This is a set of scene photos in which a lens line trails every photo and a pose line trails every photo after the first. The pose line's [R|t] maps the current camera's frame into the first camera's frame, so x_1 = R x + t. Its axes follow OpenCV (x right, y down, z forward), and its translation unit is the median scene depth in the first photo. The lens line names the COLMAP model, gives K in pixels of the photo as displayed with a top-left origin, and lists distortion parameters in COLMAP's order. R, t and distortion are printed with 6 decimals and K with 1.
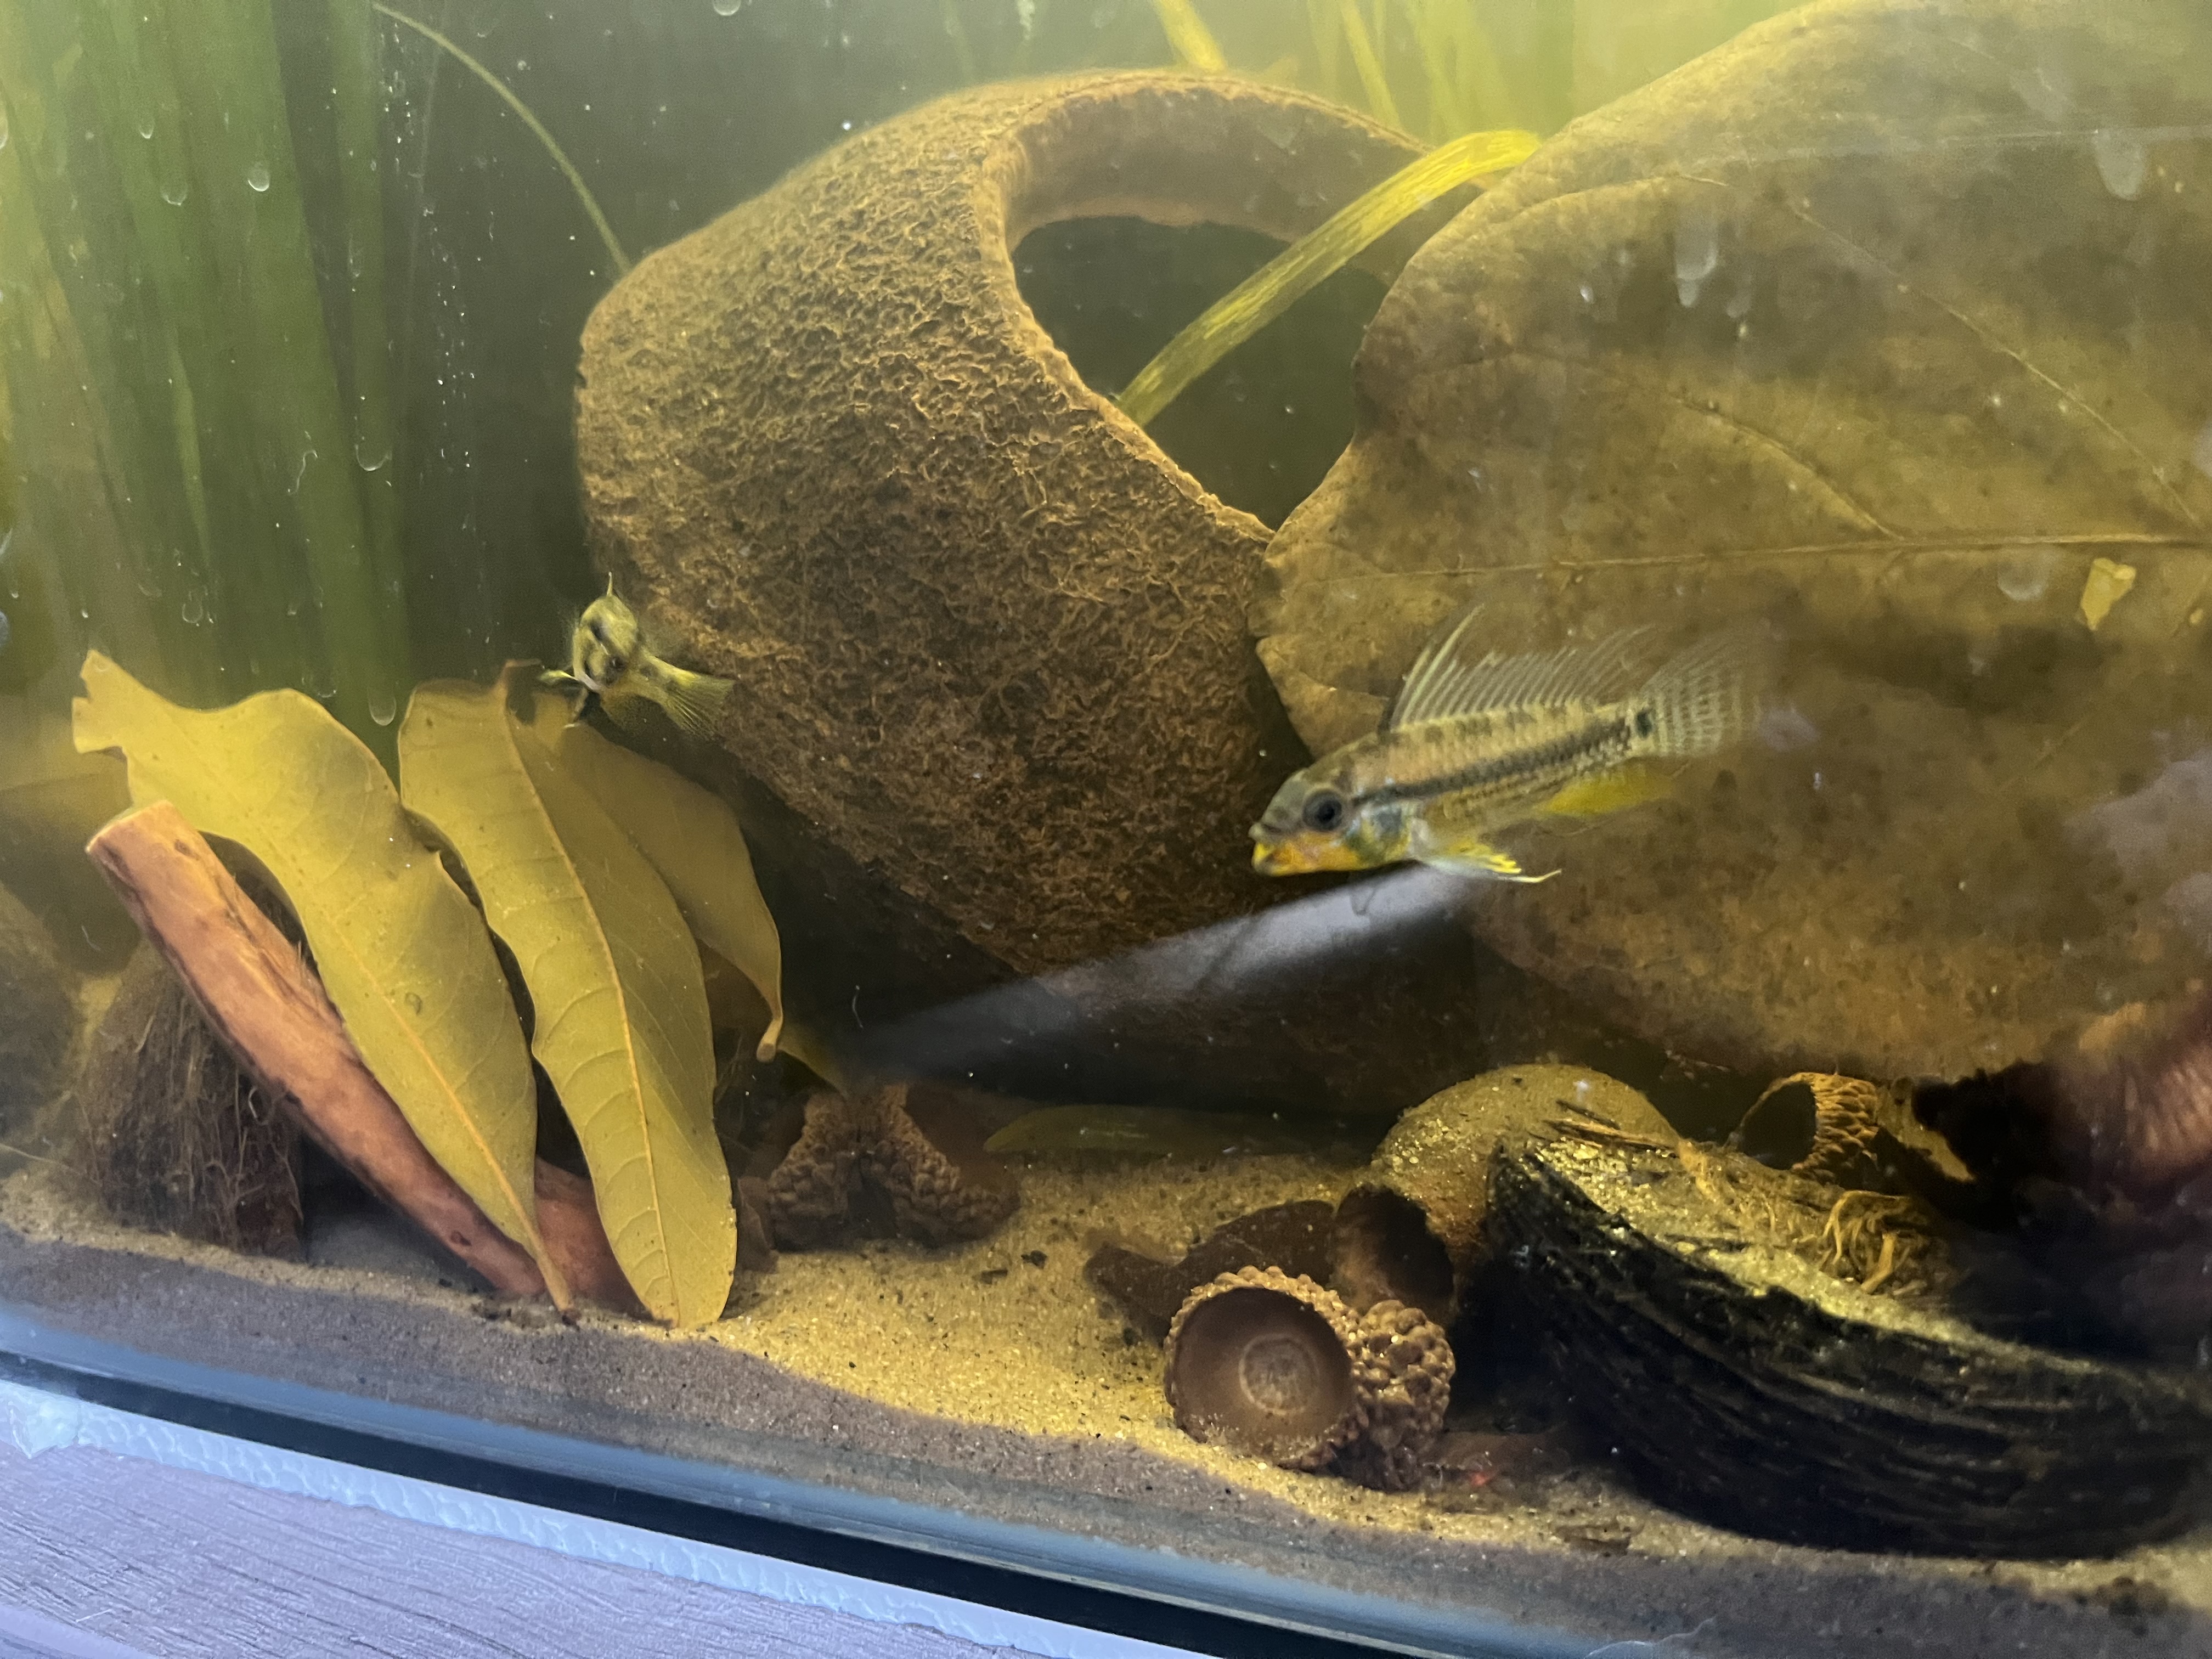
lens RADIAL K [[1647.5, 0, 1106.0], [0, 1647.5, 829.5], [0, 0, 1]] dist [0.189502, -0.235238]
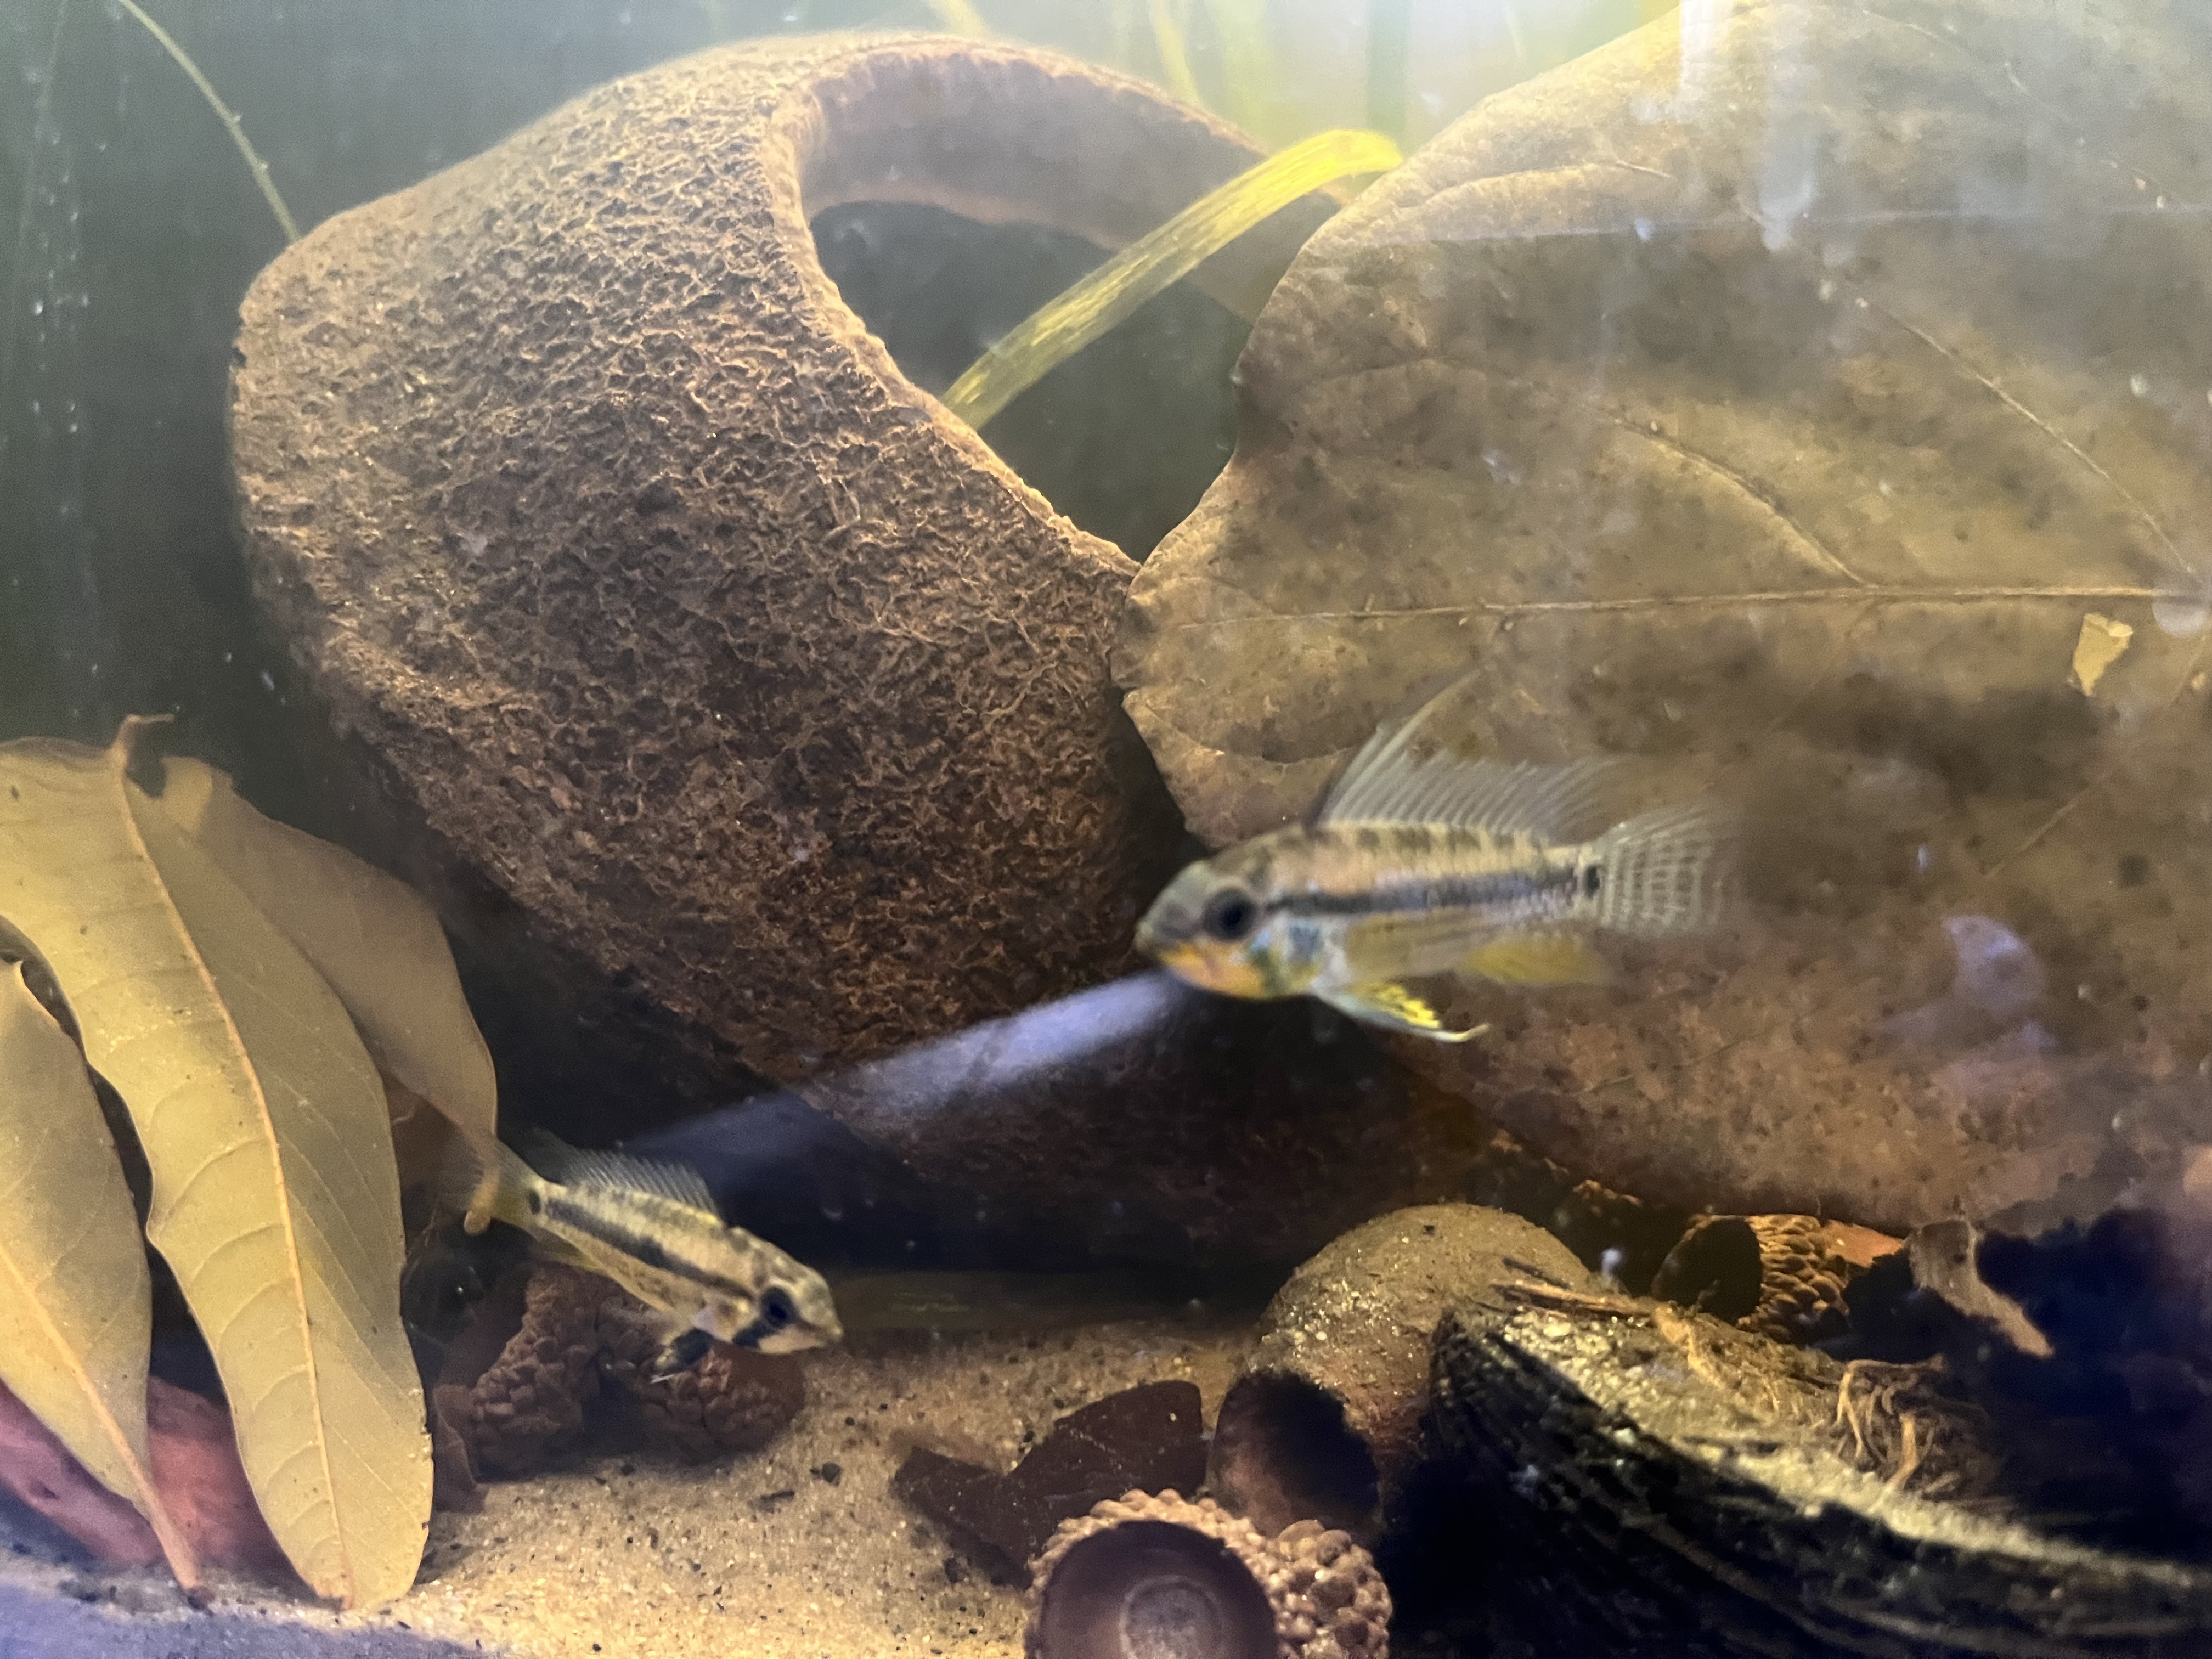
lens RADIAL K [[1694.5, 0, 1081.0], [0, 1694.5, 839.8], [0, 0, 1]] dist [0.136731, -0.165851]
pose [[0.987803, 0.004760, 0.155635, -0.057693], [0.003641, 0.998553, -0.053653, 0.002712], [-0.155665, 0.053565, 0.986357, 0.177259]]
